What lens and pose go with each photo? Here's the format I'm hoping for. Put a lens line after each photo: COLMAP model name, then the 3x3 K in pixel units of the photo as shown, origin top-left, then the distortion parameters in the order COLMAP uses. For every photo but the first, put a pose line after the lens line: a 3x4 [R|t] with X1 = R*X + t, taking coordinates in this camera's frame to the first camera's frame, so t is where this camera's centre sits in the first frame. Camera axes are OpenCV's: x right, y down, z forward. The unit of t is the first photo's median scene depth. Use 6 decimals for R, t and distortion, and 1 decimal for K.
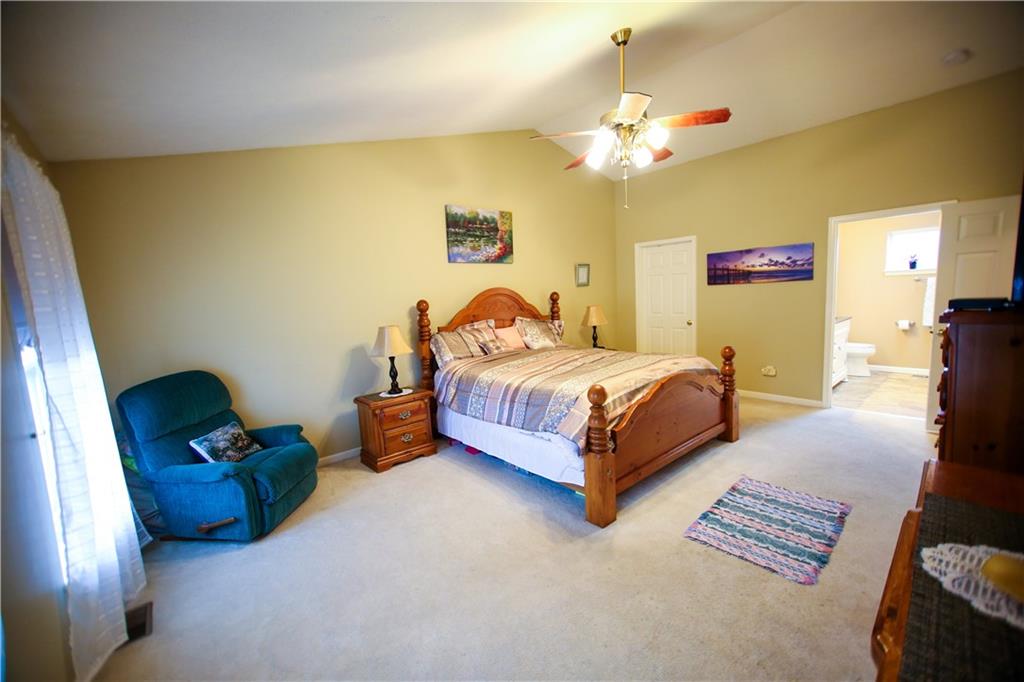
lens RADIAL K [[421.8, 0, 514.2], [0, 421.8, 338.3], [0, 0, 1]] dist [-0.003016, -0.000052]
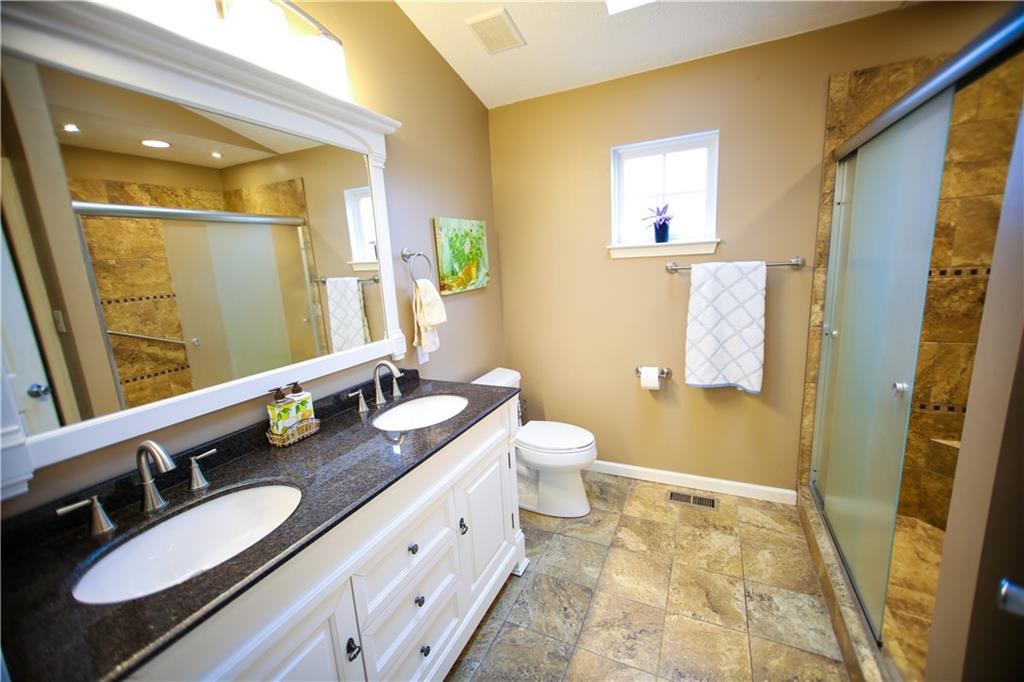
lens RADIAL K [[421.8, 0, 512.4], [0, 421.8, 342.5], [0, 0, 1]] dist [-0.003016, -0.000052]
pose [[0.946009, -0.074055, 0.315567, 0.668742], [0.055007, 0.996109, 0.068862, -0.103365], [-0.319439, -0.047786, 0.946401, 0.650930]]
